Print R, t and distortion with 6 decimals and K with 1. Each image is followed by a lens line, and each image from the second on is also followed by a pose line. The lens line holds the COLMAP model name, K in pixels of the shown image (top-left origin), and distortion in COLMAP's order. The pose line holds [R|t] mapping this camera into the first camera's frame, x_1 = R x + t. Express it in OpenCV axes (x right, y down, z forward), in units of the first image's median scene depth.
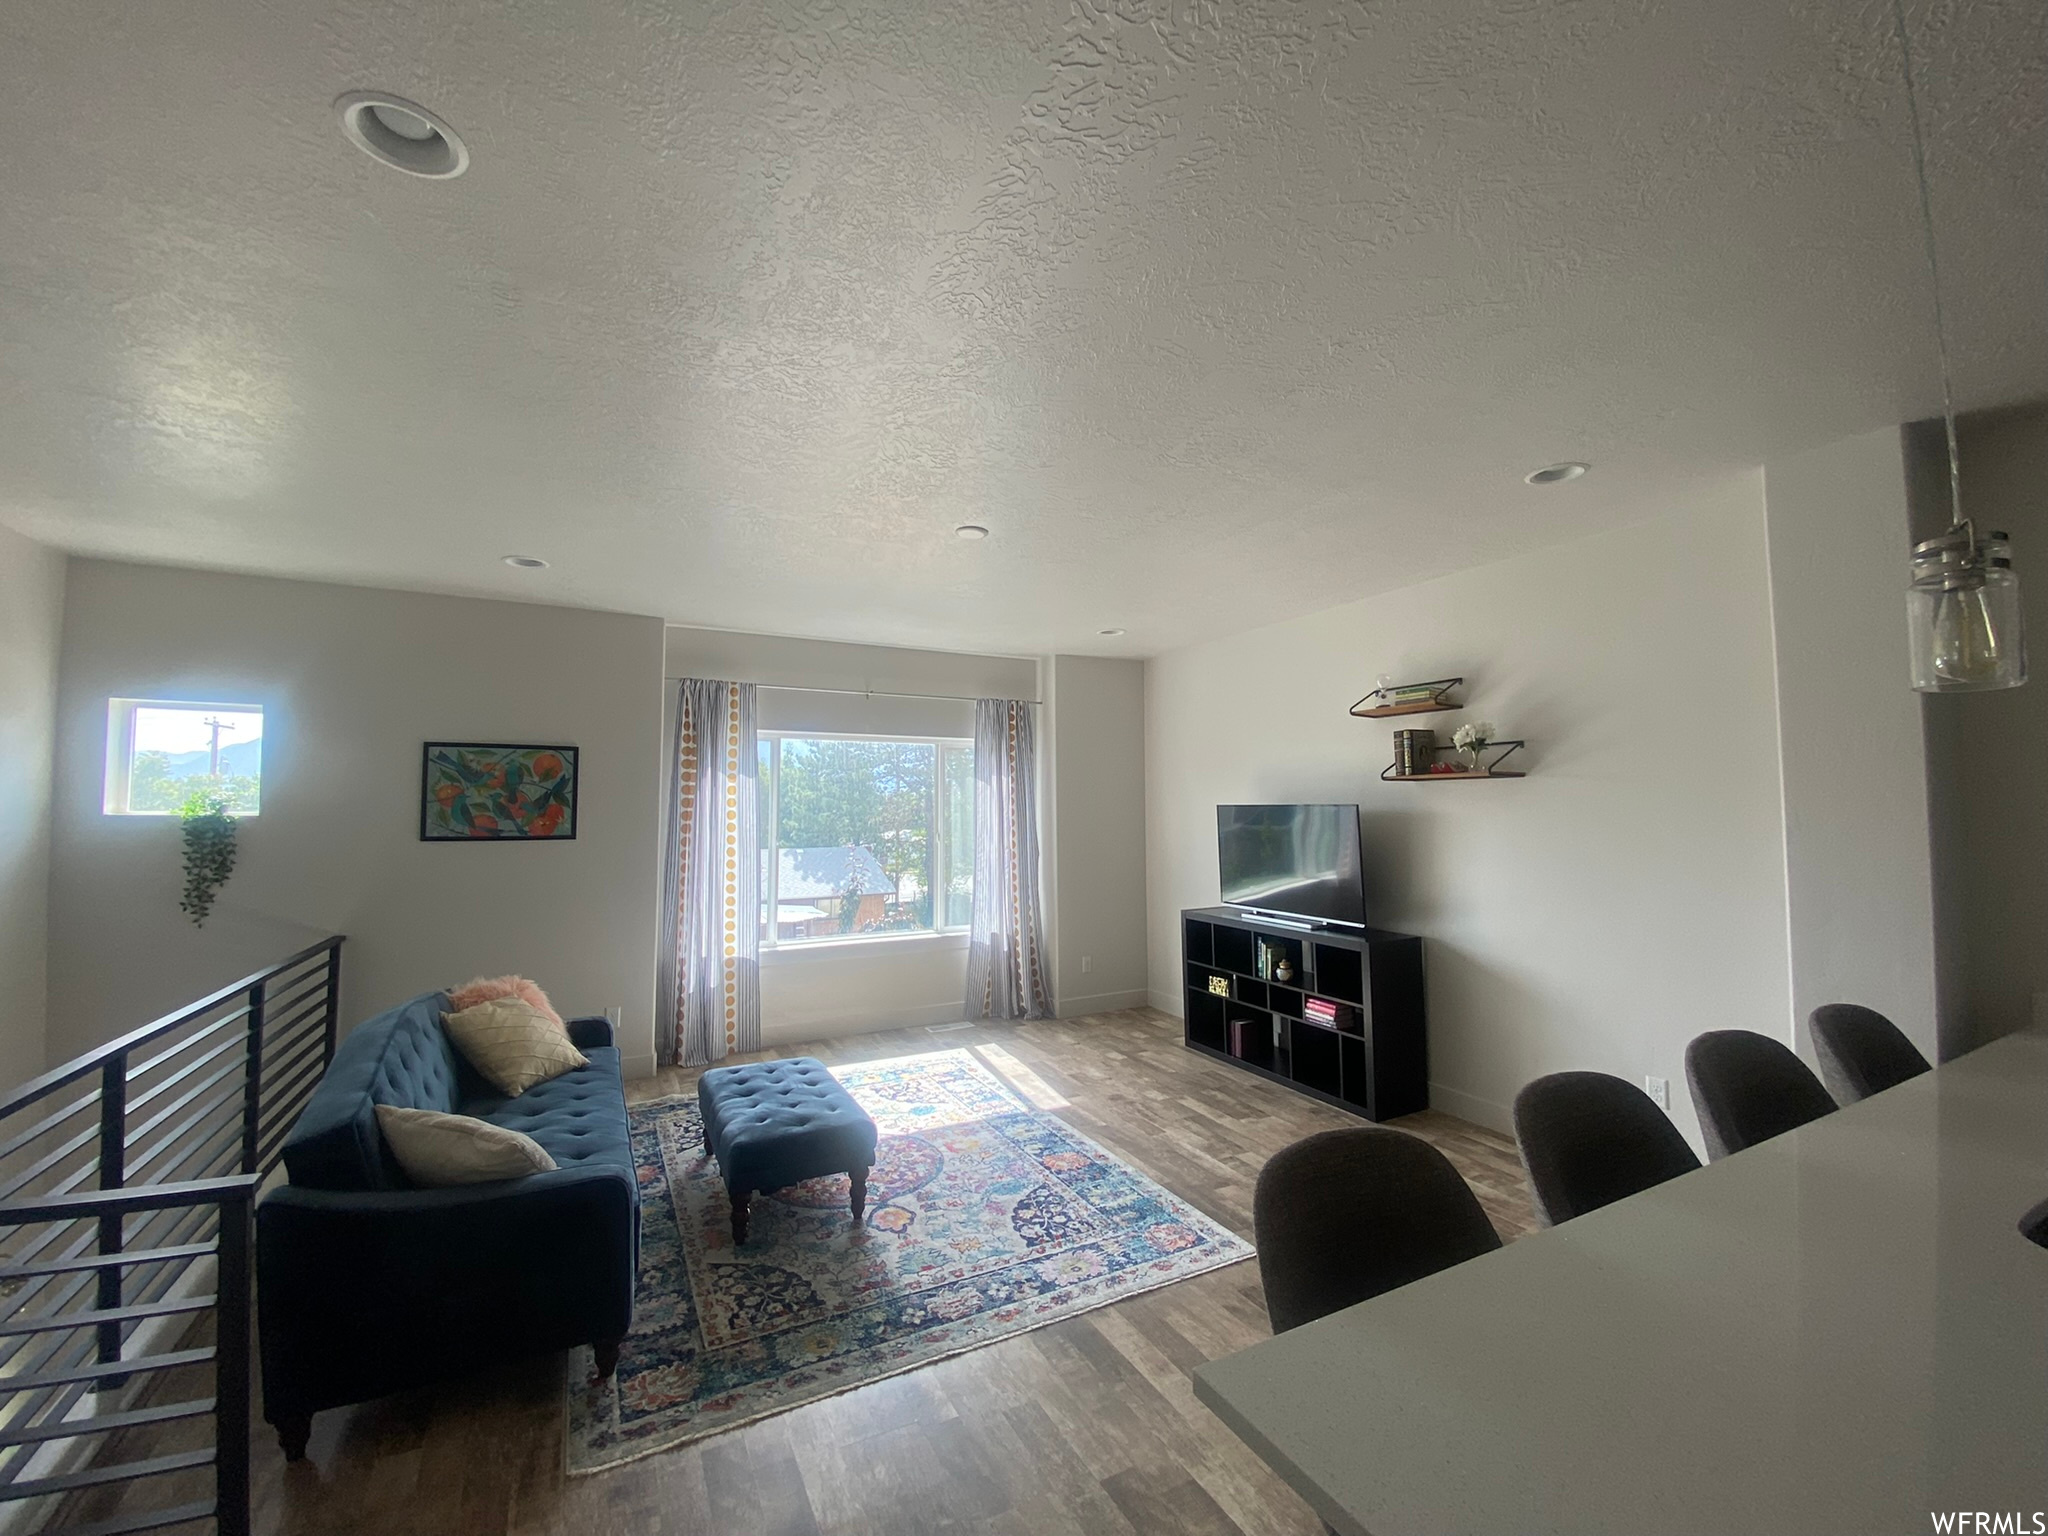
lens RADIAL K [[818.7, 0, 1031.3], [0, 818.7, 771.2], [0, 0, 1]] dist [-0.000564, -0.010624]
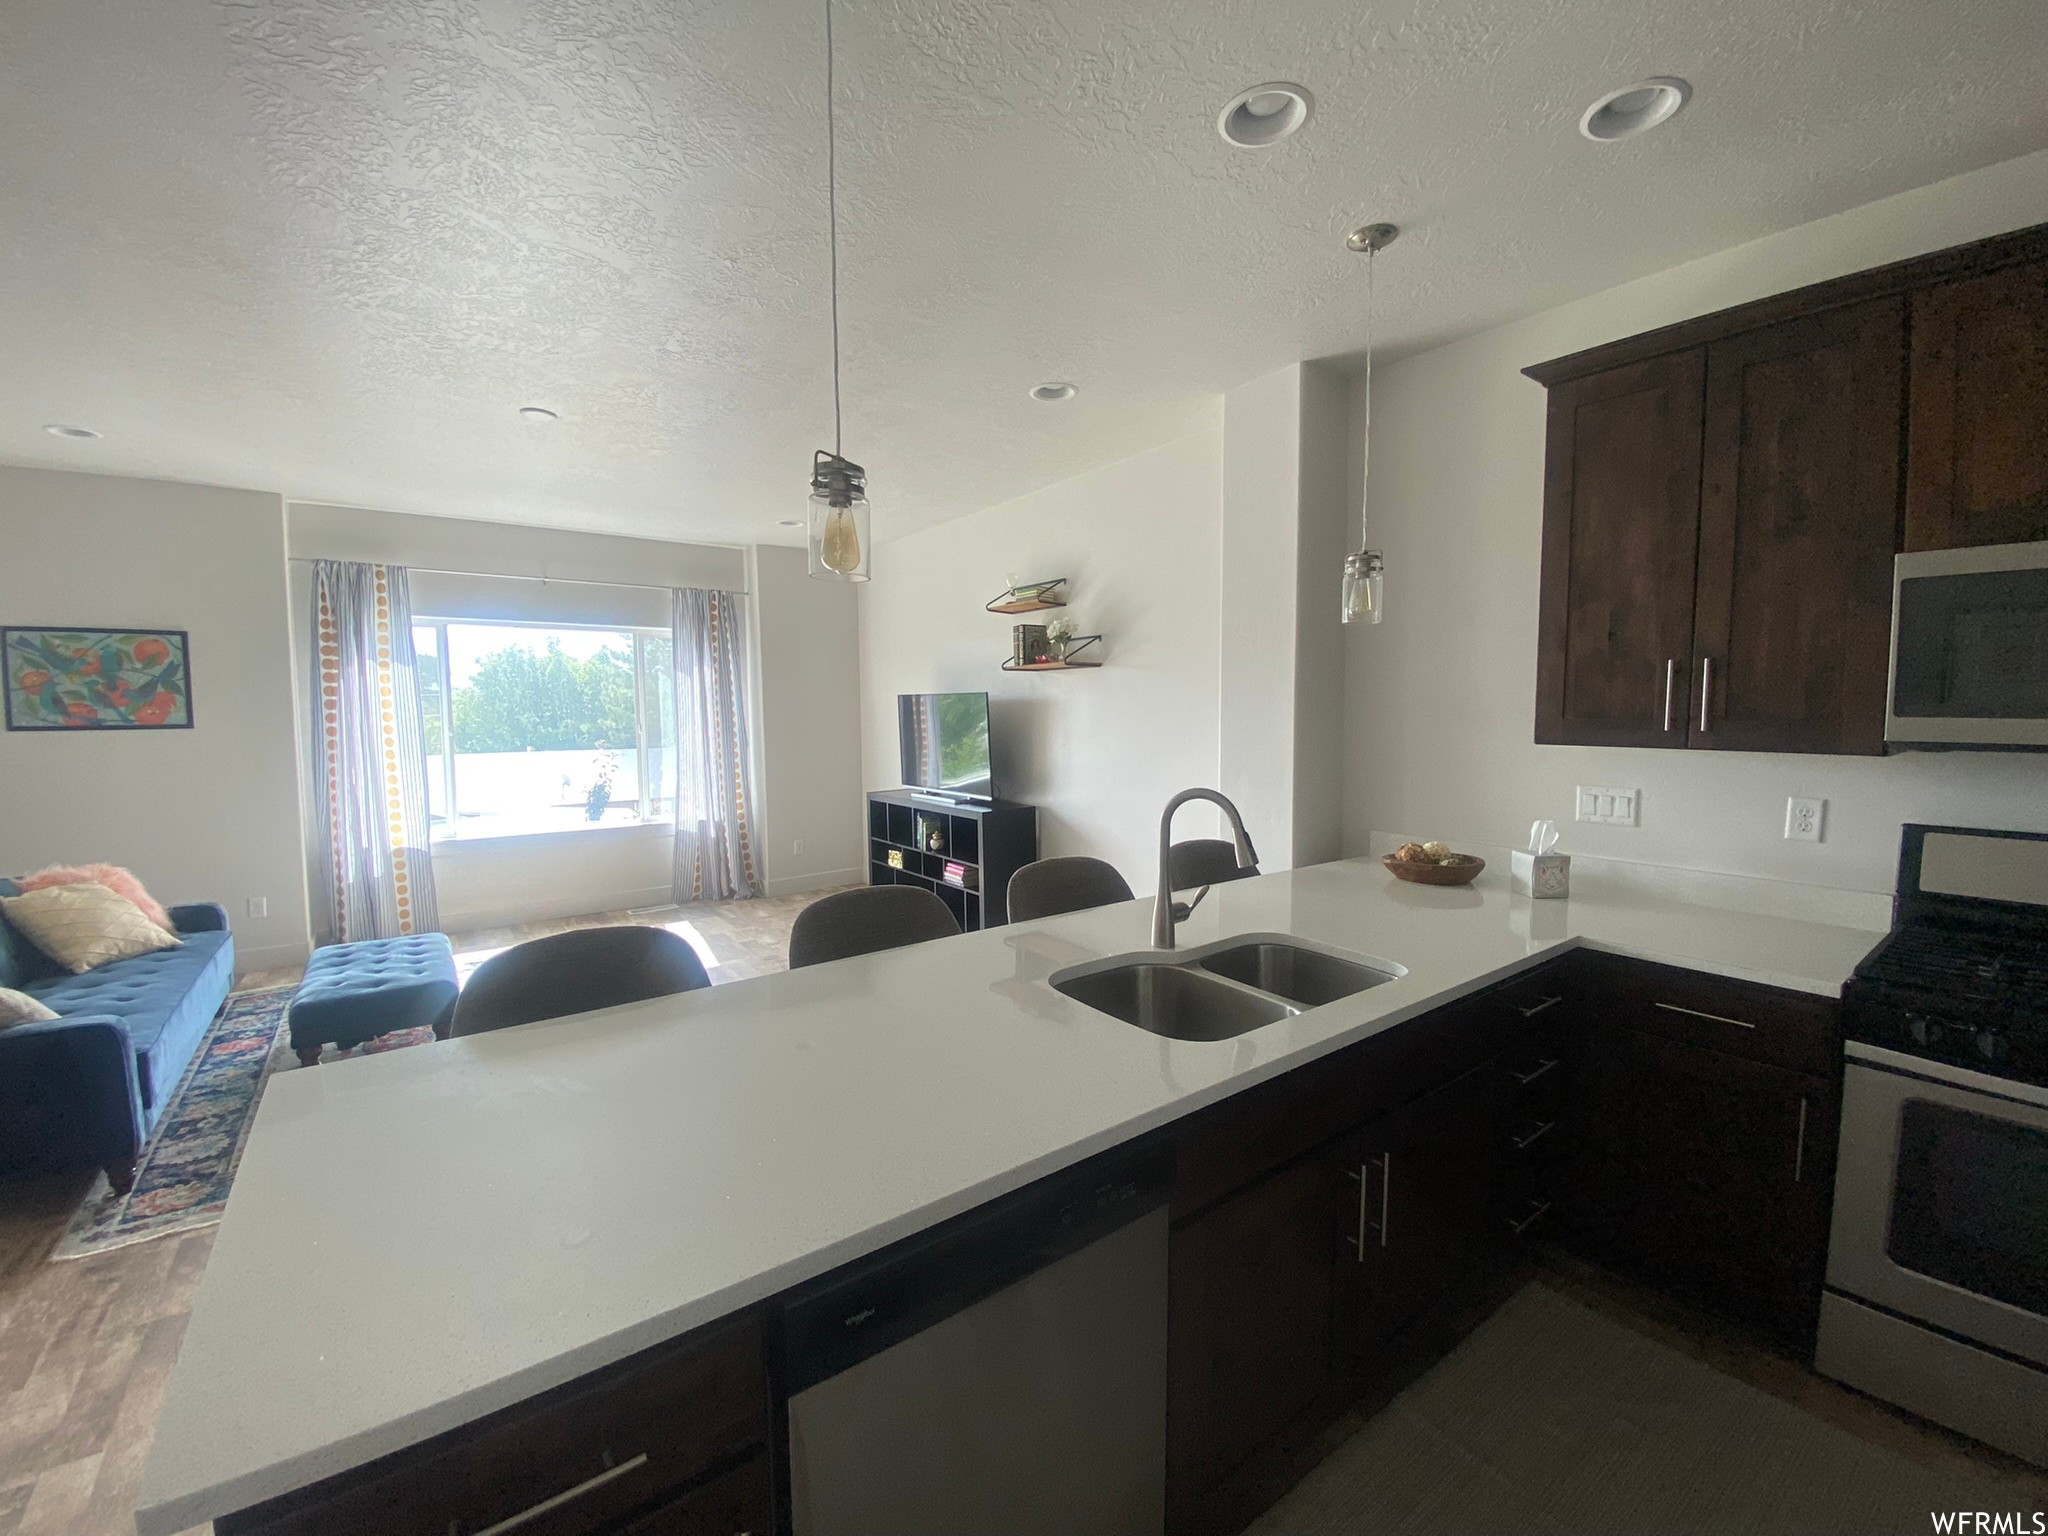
lens RADIAL K [[818.7, 0, 1128.9], [0, 818.7, 781.6], [0, 0, 1]] dist [-0.000564, -0.010624]
pose [[0.982439, -0.015115, 0.185969, 0.393232], [-0.007723, 0.992565, 0.121472, 0.025608], [-0.186422, -0.120775, 0.975018, -0.146243]]
